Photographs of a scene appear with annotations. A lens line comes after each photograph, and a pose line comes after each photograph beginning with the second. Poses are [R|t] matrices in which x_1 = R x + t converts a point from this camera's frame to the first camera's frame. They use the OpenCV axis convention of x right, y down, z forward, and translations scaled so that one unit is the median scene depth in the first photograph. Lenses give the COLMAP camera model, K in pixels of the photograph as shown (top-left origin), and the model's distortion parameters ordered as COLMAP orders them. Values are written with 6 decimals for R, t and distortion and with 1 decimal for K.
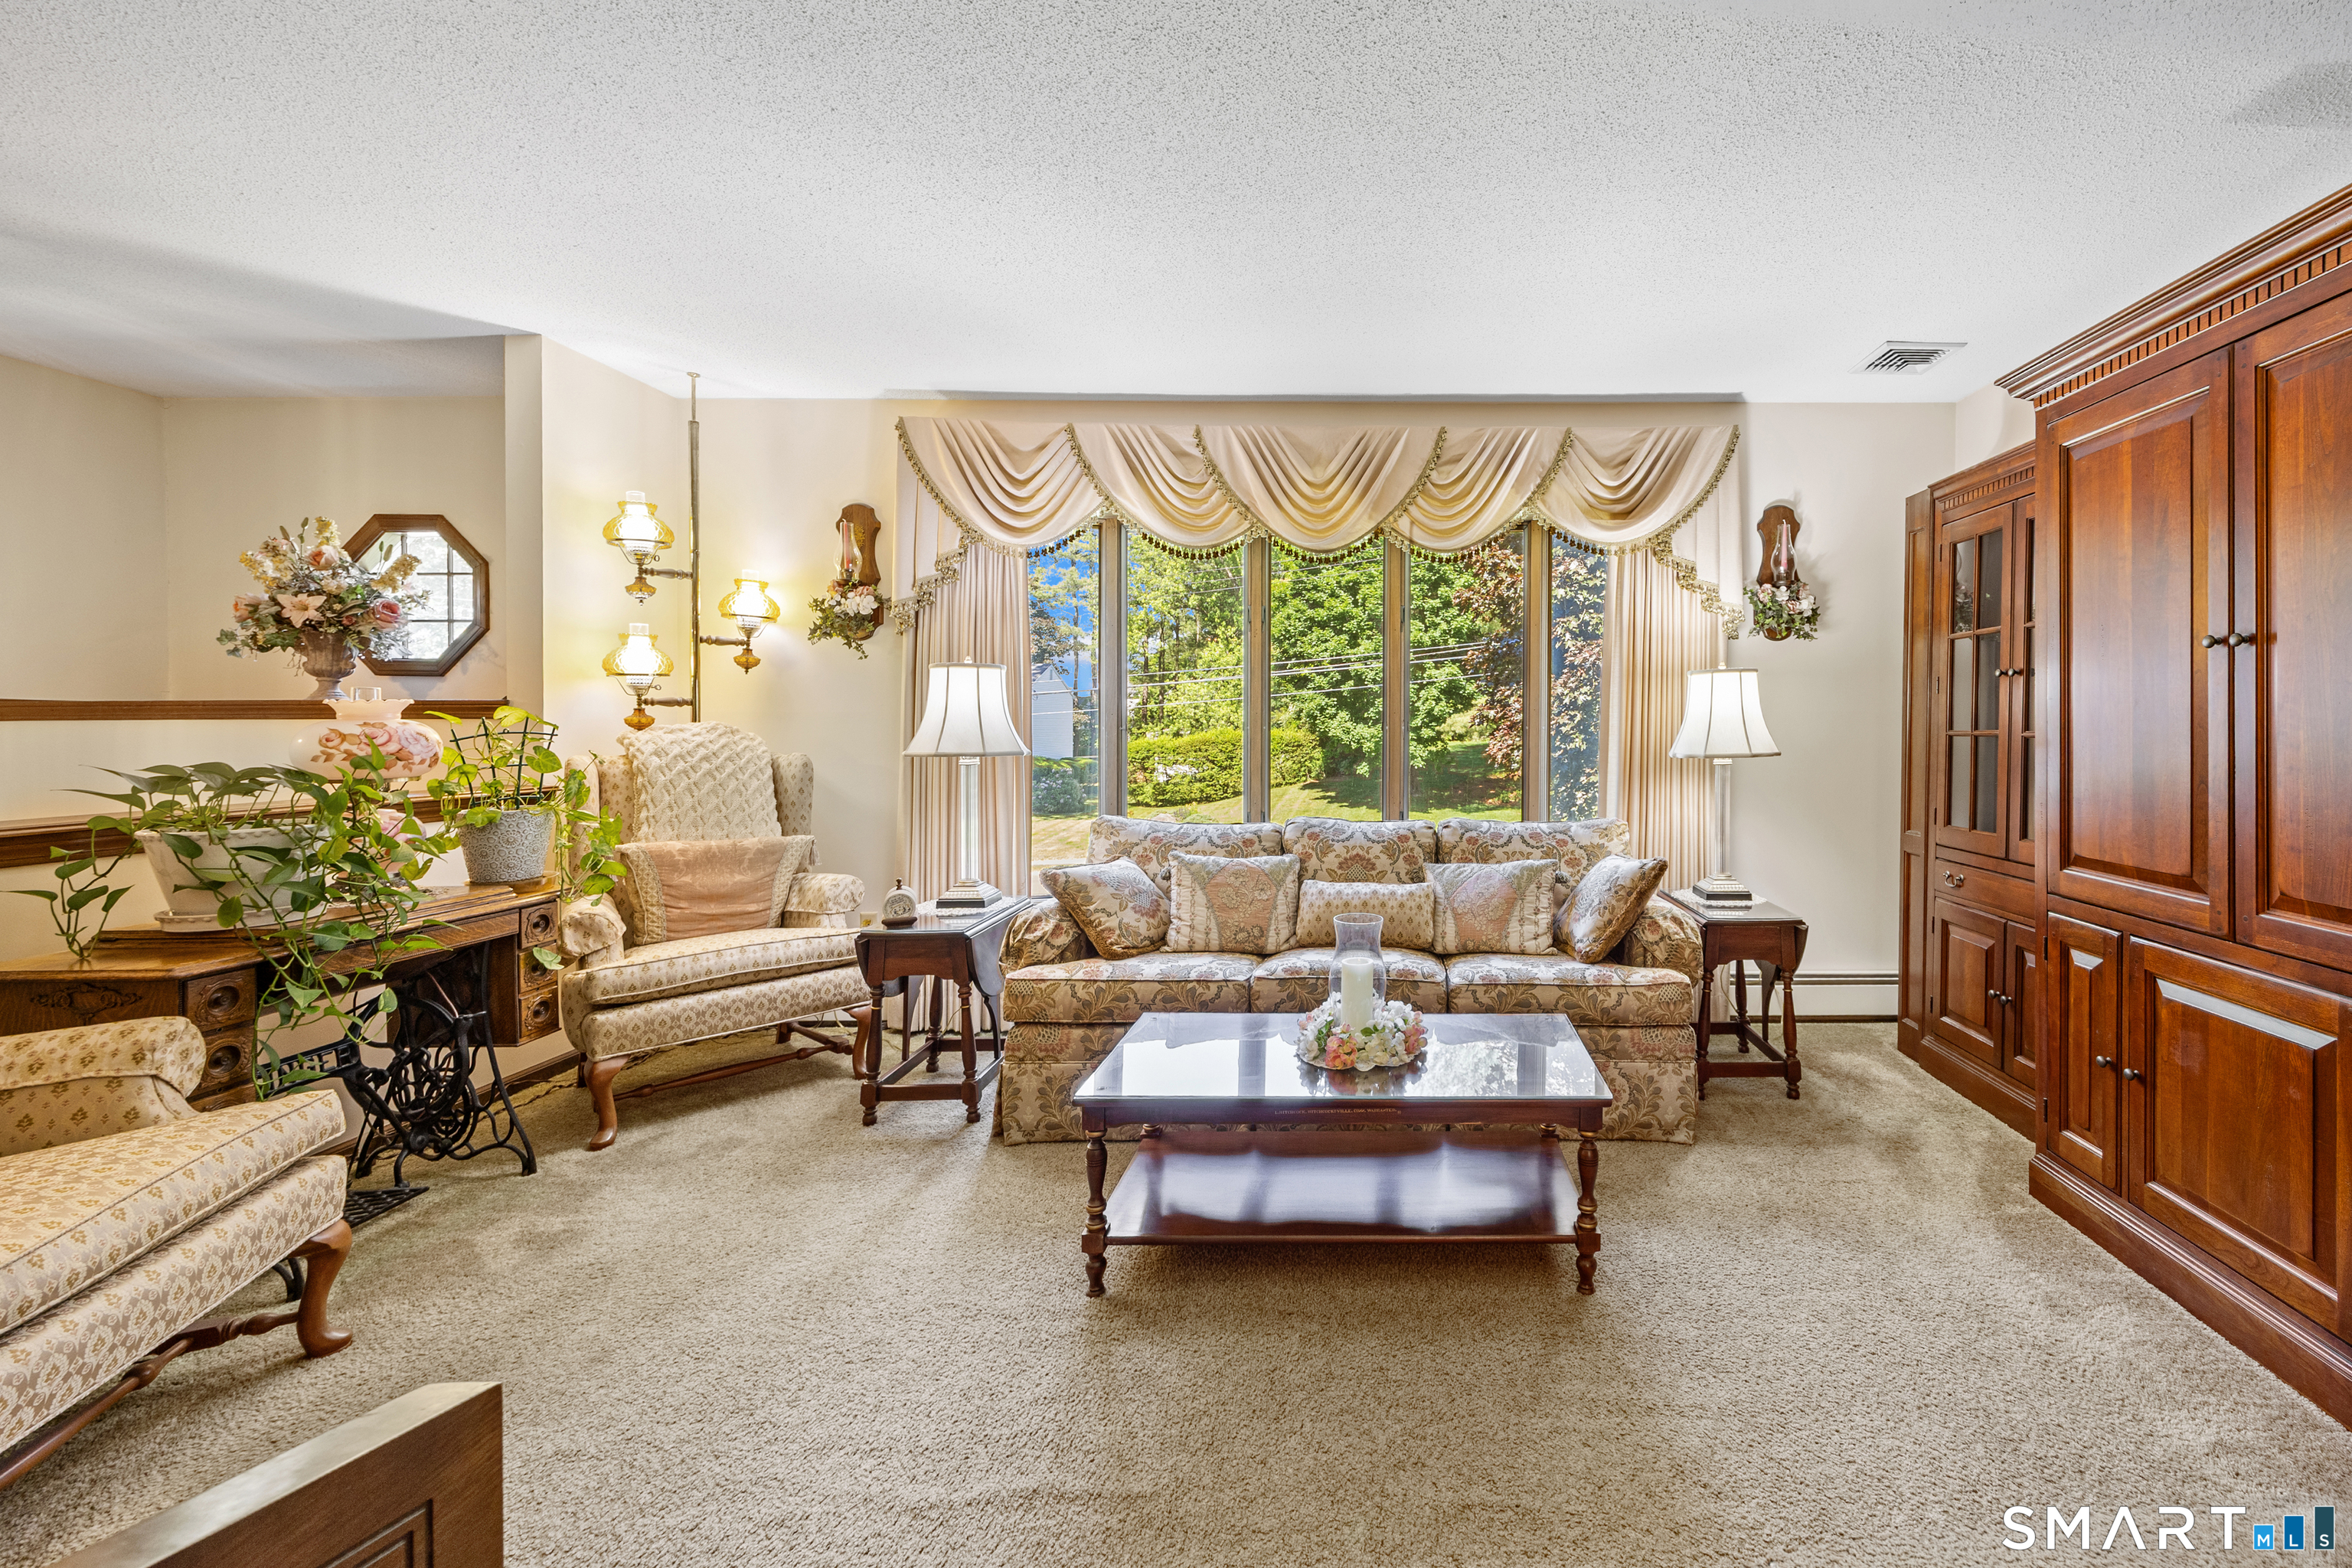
lens RADIAL K [[923.7, 0, 1175.3], [0, 923.7, 755.0], [0, 0, 1]] dist [0.000598, 0.000400]
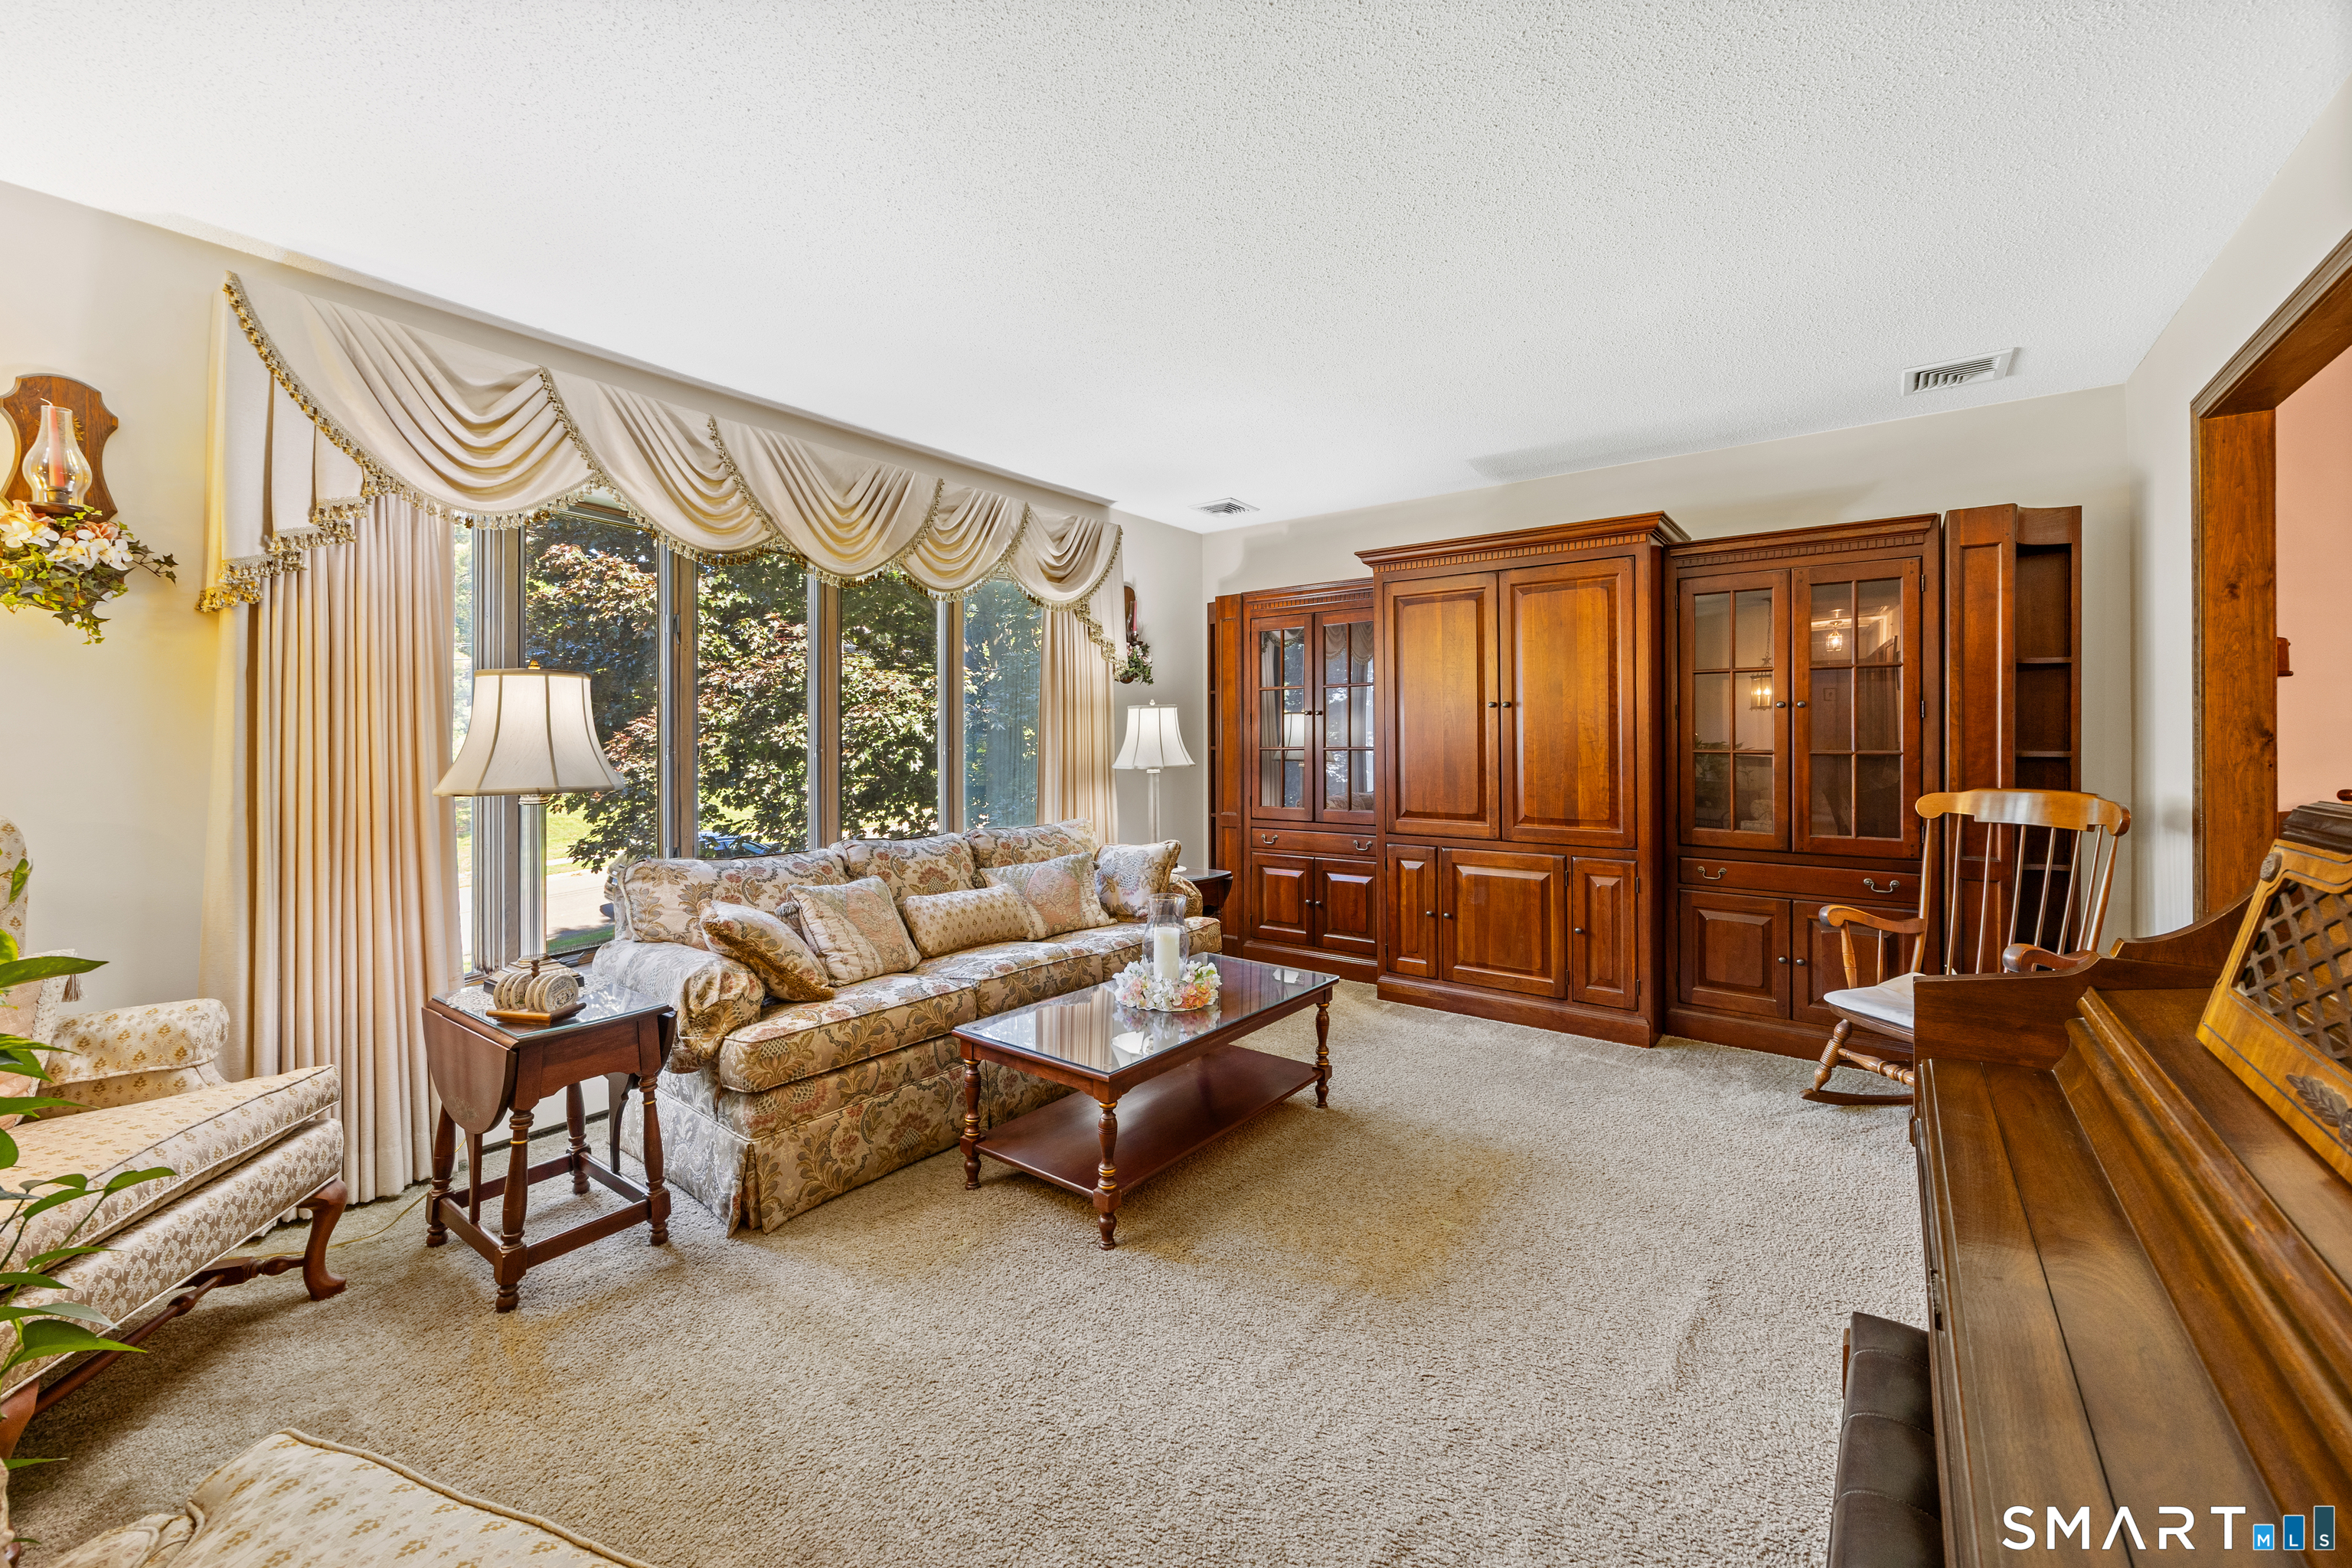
lens RADIAL K [[971.6, 0, 1125.5], [0, 971.6, 764.0], [0, 0, 1]] dist [0.000534, 0.000122]
pose [[0.609518, -0.022748, 0.792446, -0.558682], [0.033586, 0.999432, 0.002857, -0.008333], [-0.792060, 0.024873, 0.609936, 0.131283]]
